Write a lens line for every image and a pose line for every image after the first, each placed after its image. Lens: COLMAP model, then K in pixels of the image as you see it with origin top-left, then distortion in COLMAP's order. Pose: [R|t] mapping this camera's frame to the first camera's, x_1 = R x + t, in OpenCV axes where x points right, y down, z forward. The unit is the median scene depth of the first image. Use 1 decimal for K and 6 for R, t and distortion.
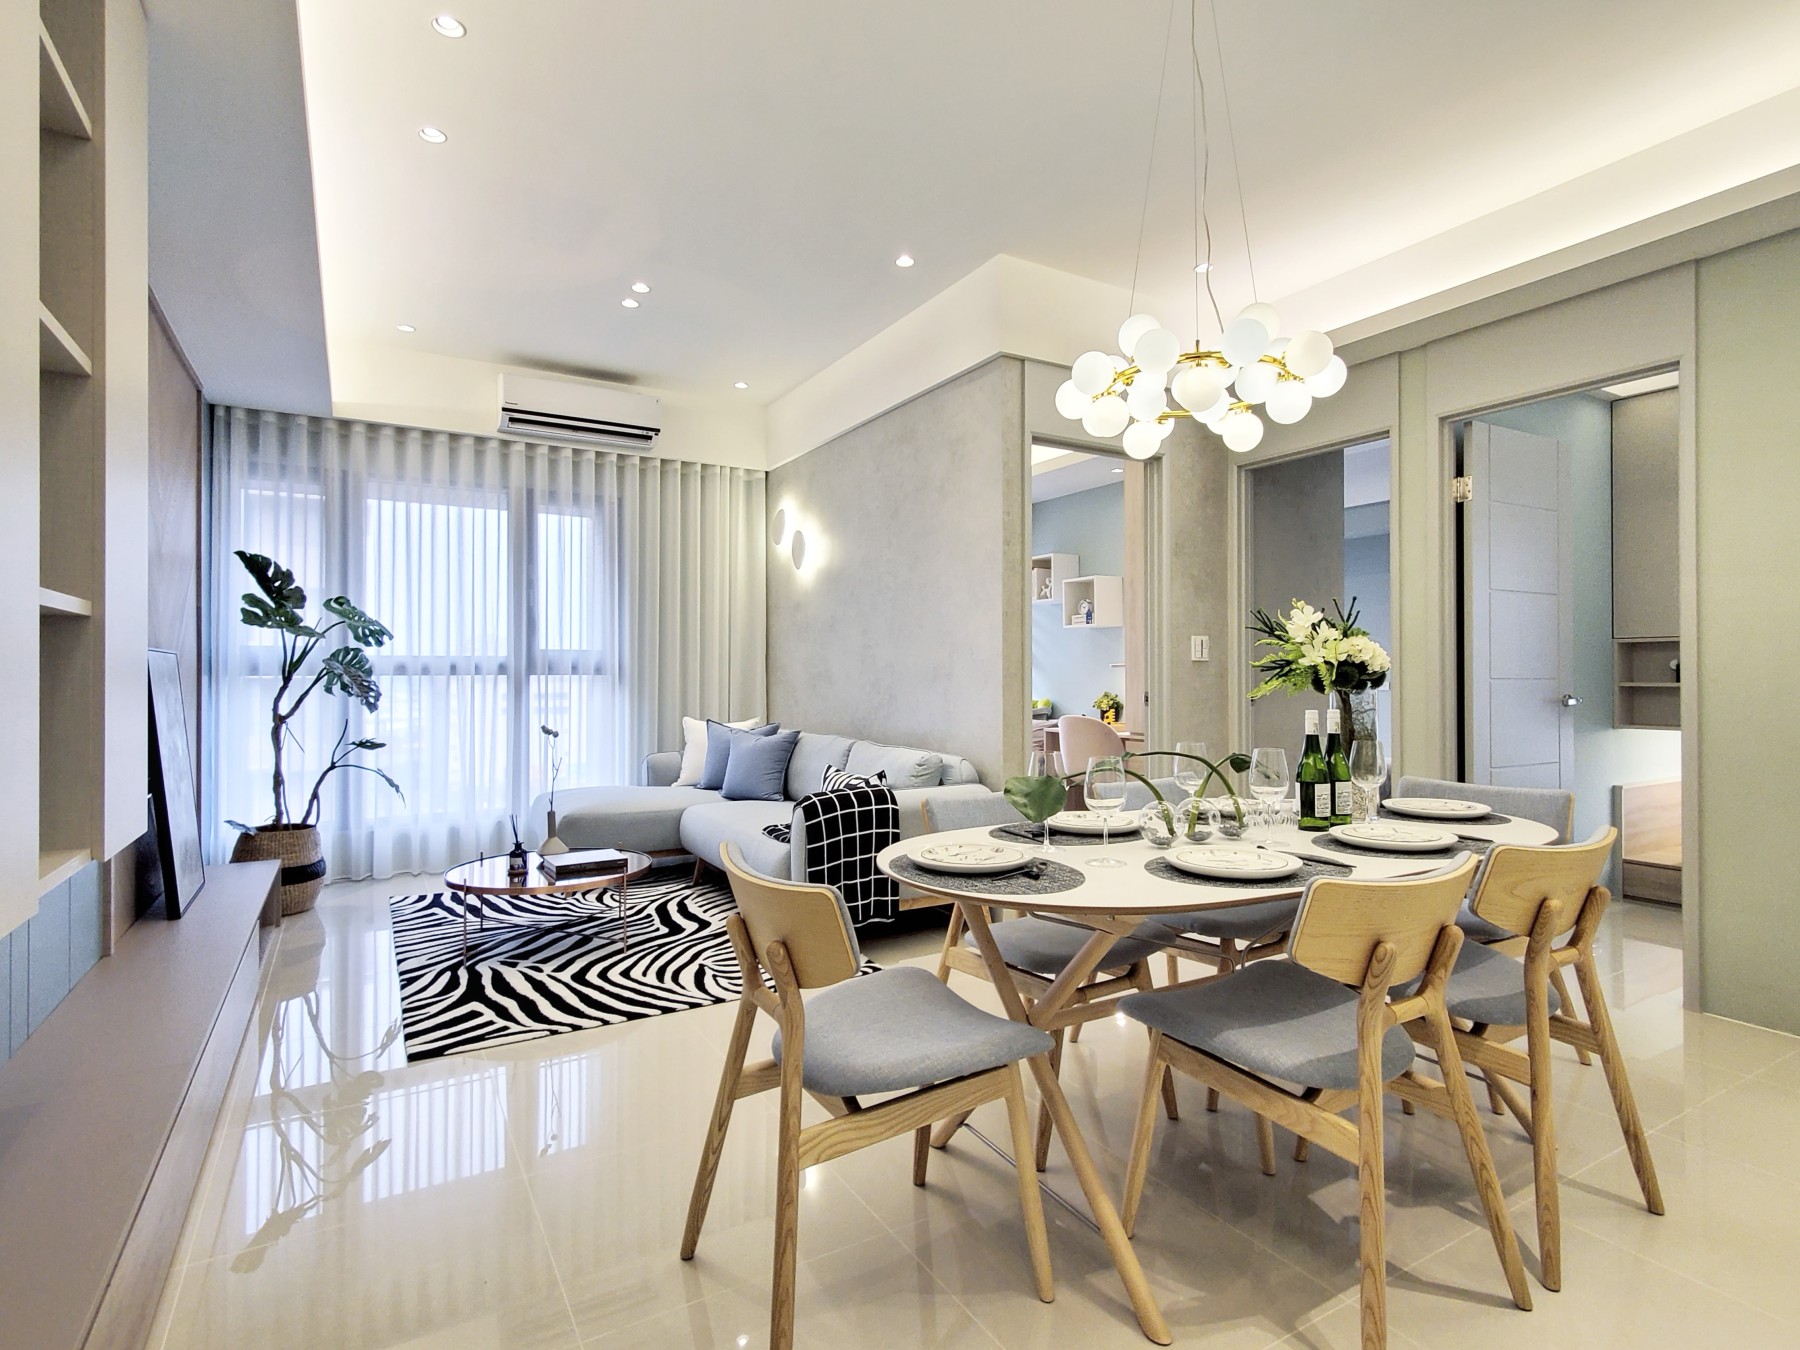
lens RADIAL K [[904.4, 0, 900.0], [0, 904.4, 675.0], [0, 0, 1]] dist [0.001087, -0.000018]
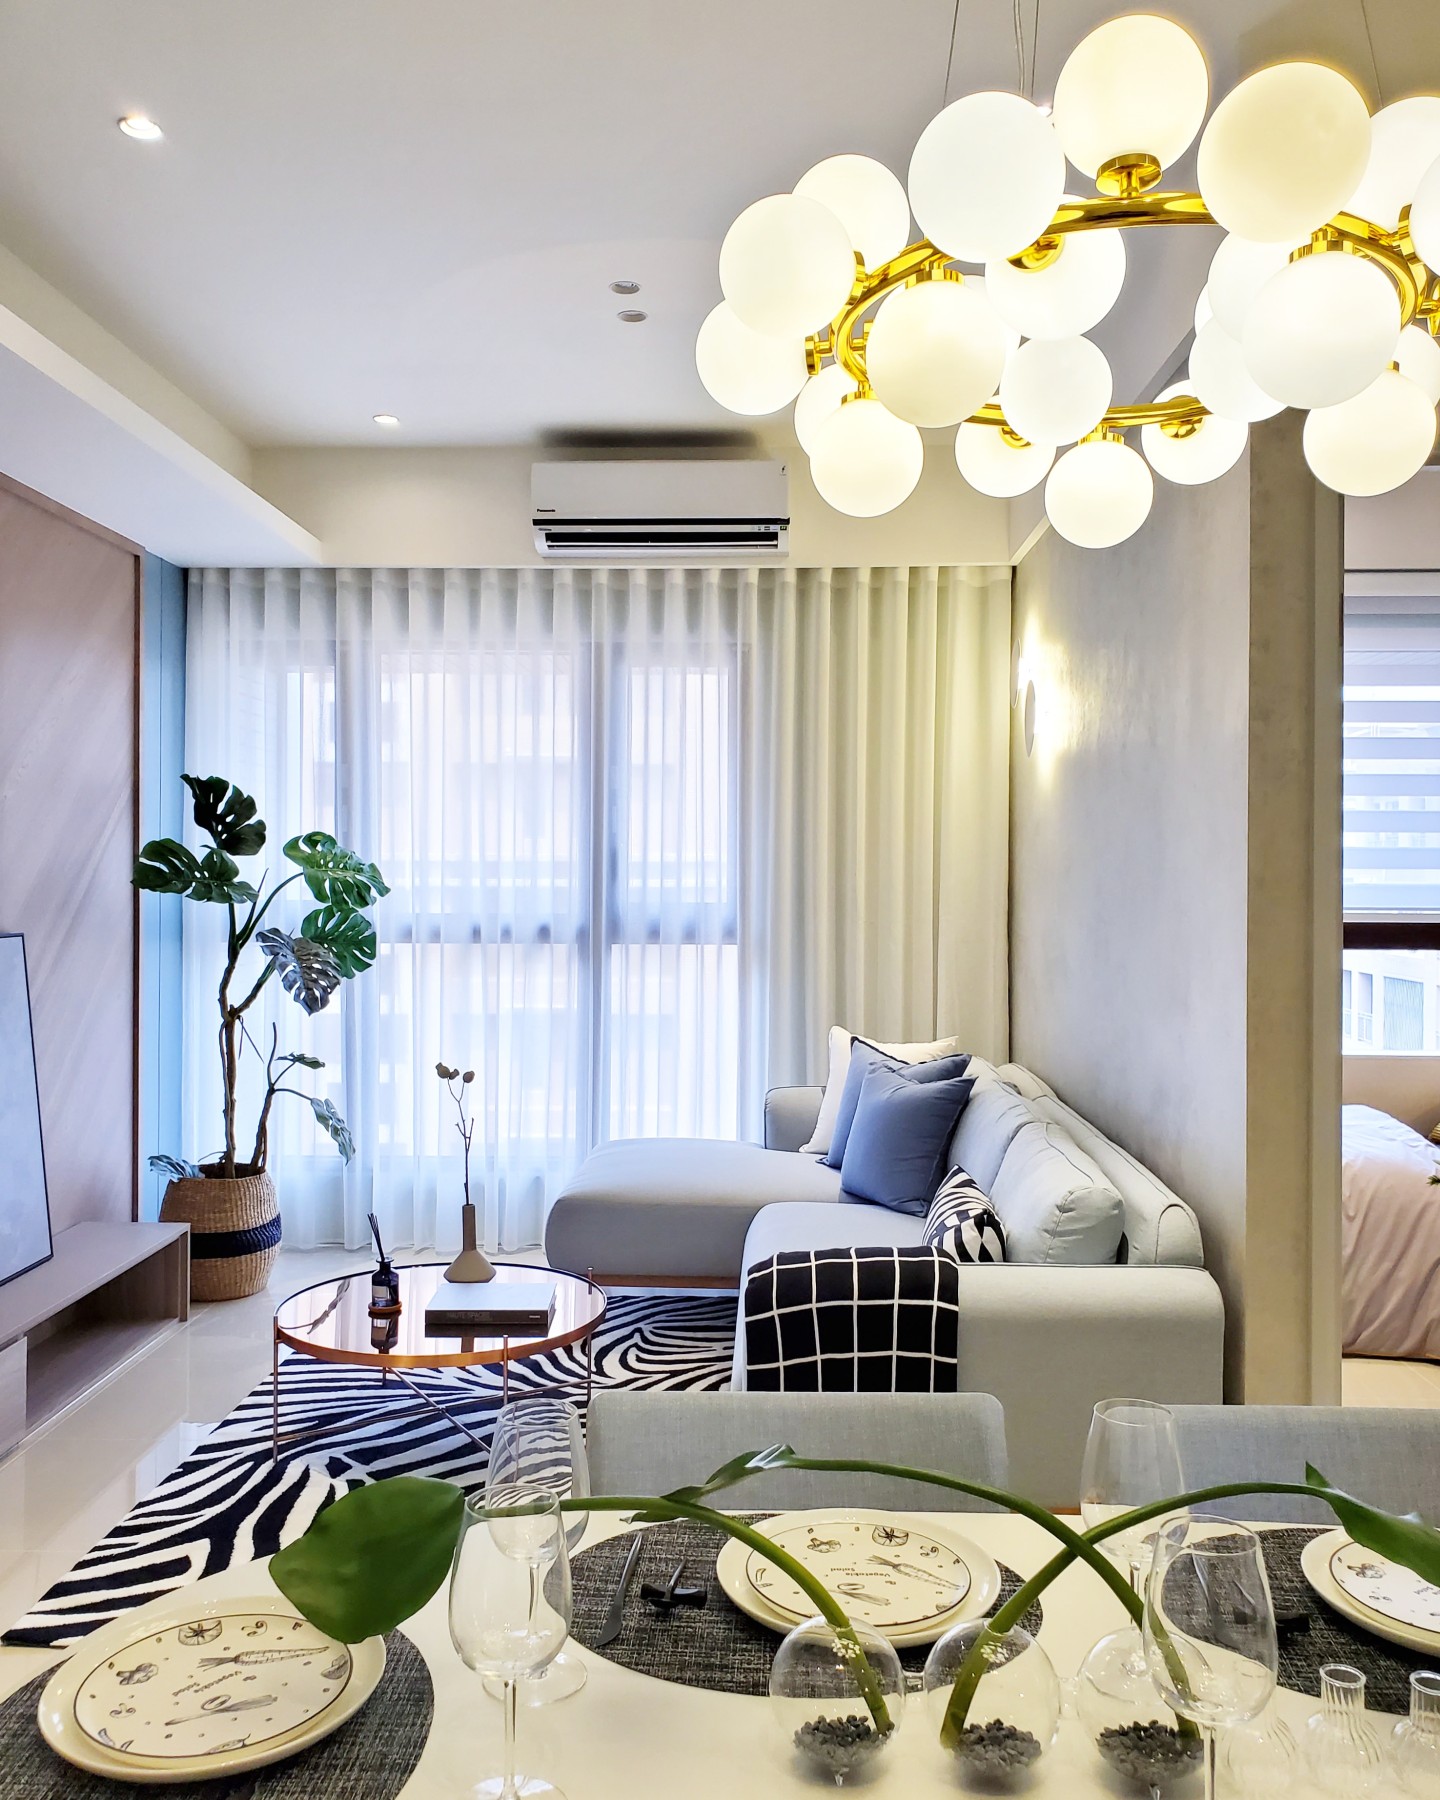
lens RADIAL K [[1483.1, 0, 716.9], [0, 1483.1, 872.8], [0, 0, 1]] dist [0.020770, -0.000434]
pose [[0.838204, 0.005154, -0.545333, 0.253318], [-0.006148, 0.999981, 0.000002, -0.061635], [0.545322, 0.003351, 0.838220, 0.244898]]
